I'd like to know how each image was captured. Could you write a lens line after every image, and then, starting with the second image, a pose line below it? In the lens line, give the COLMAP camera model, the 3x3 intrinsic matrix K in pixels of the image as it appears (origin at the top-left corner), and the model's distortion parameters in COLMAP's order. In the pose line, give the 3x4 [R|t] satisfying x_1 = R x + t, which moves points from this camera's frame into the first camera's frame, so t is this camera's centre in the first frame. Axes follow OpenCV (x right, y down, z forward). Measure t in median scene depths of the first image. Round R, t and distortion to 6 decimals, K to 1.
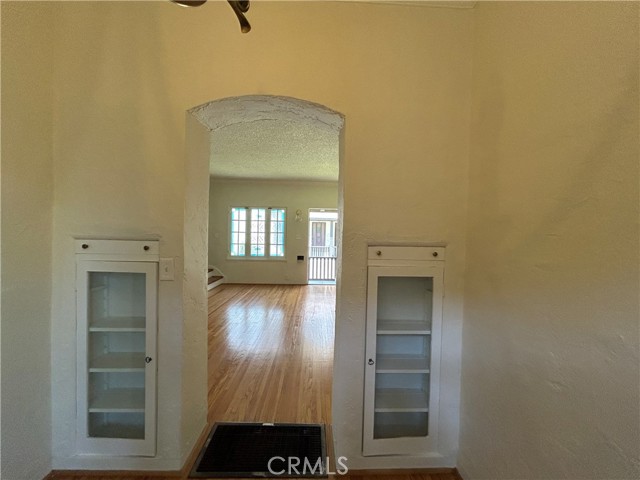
lens RADIAL K [[258.8, 0, 323.3], [0, 258.8, 233.7], [0, 0, 1]] dist [-0.000621, -0.000425]
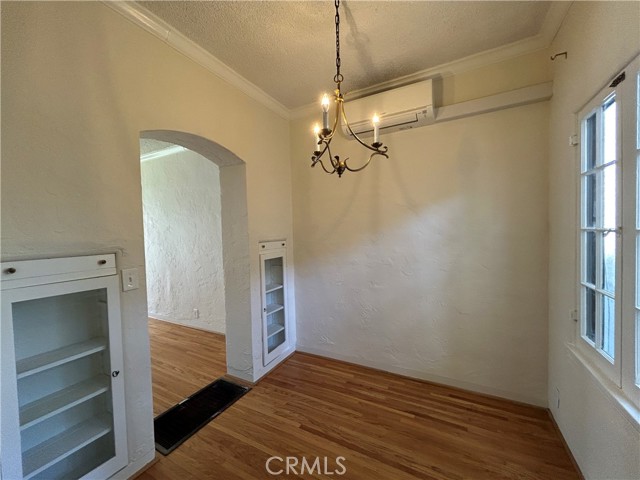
lens RADIAL K [[258.8, 0, 314.2], [0, 258.8, 240.8], [0, 0, 1]] dist [-0.000621, -0.000425]
pose [[0.509111, -0.069202, 0.857915, -1.084983], [0.047614, 0.997501, 0.052206, -0.035308], [-0.859383, 0.014270, 0.511133, -0.163897]]
